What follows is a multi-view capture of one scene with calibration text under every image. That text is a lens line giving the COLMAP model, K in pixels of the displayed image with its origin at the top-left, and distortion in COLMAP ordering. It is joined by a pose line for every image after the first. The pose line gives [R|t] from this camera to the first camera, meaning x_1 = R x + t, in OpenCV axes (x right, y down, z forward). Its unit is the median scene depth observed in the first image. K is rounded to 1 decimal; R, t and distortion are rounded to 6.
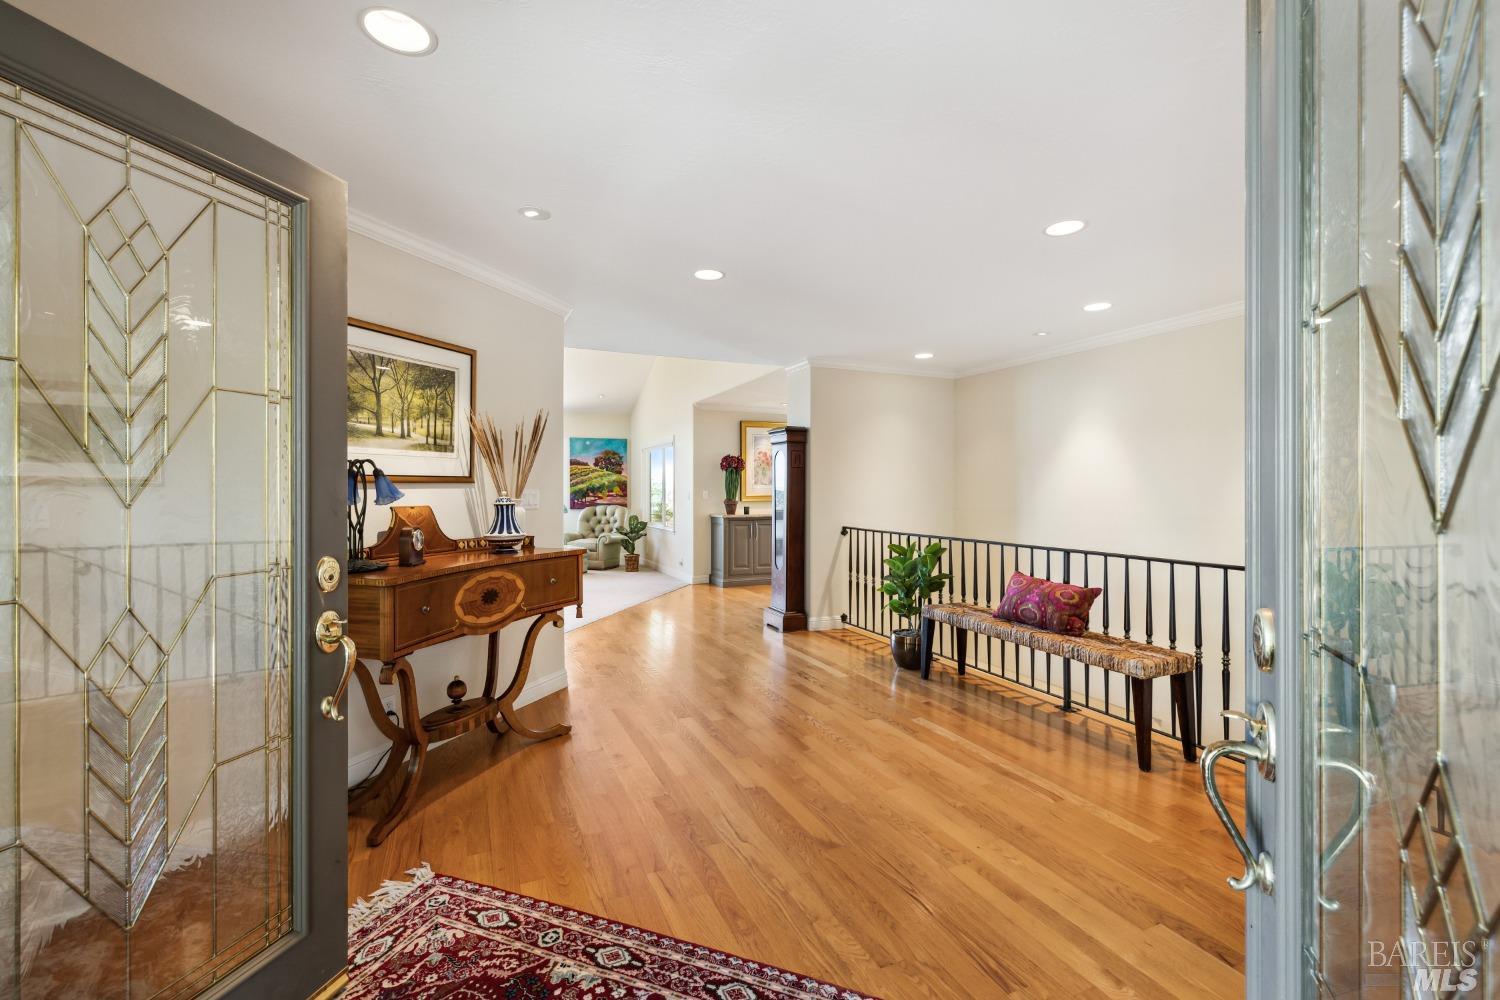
lens RADIAL K [[637.1, 0, 743.3], [0, 637.1, 493.5], [0, 0, 1]] dist [-0.002706, 0.002018]
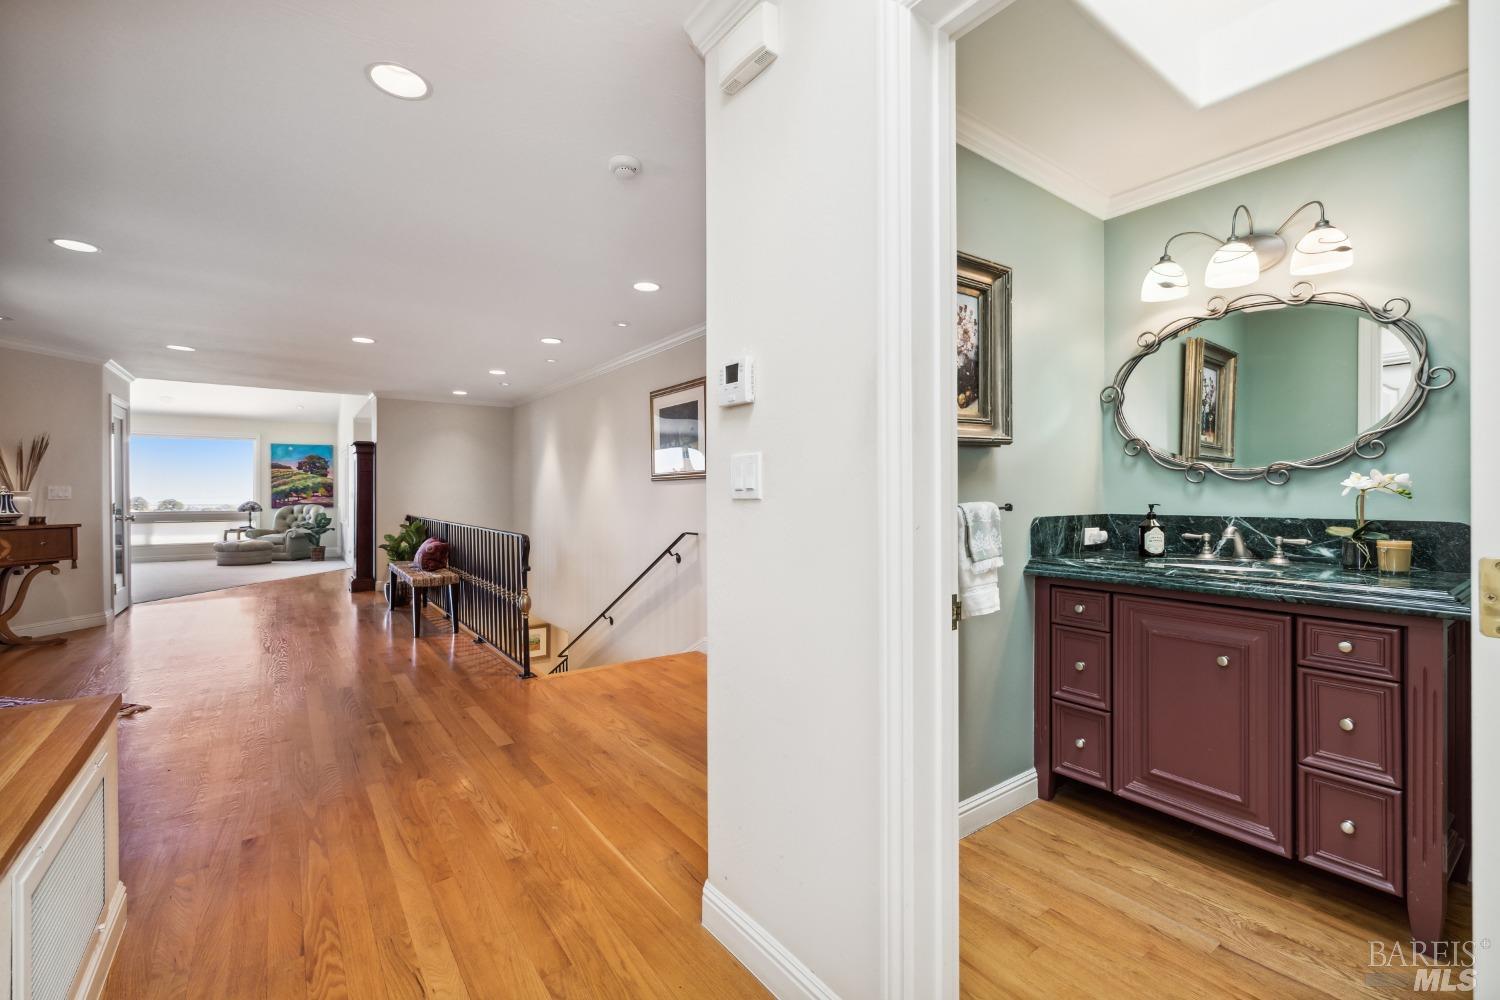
lens RADIAL K [[637.1, 0, 754.7], [0, 637.1, 498.7], [0, 0, 1]] dist [-0.002706, 0.002018]
pose [[0.976203, -0.004212, 0.216817, 0.323136], [0.003988, 0.999991, 0.001471, 0.009962], [-0.216821, -0.000571, 0.976211, -0.273622]]
